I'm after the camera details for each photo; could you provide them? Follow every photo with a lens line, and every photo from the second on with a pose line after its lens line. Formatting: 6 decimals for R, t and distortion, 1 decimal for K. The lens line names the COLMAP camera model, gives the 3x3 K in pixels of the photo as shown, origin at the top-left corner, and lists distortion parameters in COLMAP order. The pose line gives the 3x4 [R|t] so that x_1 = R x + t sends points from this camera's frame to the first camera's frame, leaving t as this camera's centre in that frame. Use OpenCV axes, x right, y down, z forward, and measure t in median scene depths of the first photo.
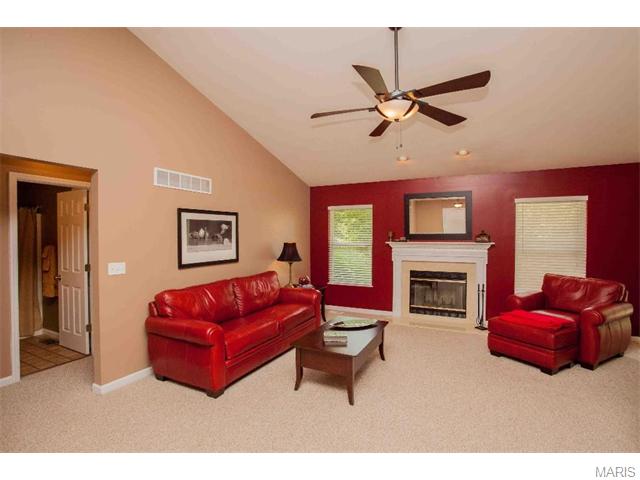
lens RADIAL K [[313.1, 0, 324.3], [0, 313.1, 238.0], [0, 0, 1]] dist [-0.036656, 0.001594]
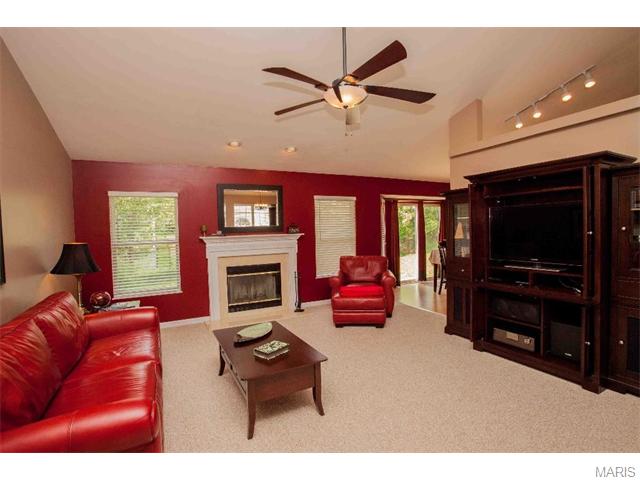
lens RADIAL K [[313.1, 0, 320.4], [0, 313.1, 239.1], [0, 0, 1]] dist [-0.036656, 0.001594]
pose [[0.599446, -0.044280, 0.799189, -0.303791], [0.031967, 0.998996, 0.031373, 0.001857], [-0.799777, 0.006741, 0.600260, 0.233597]]
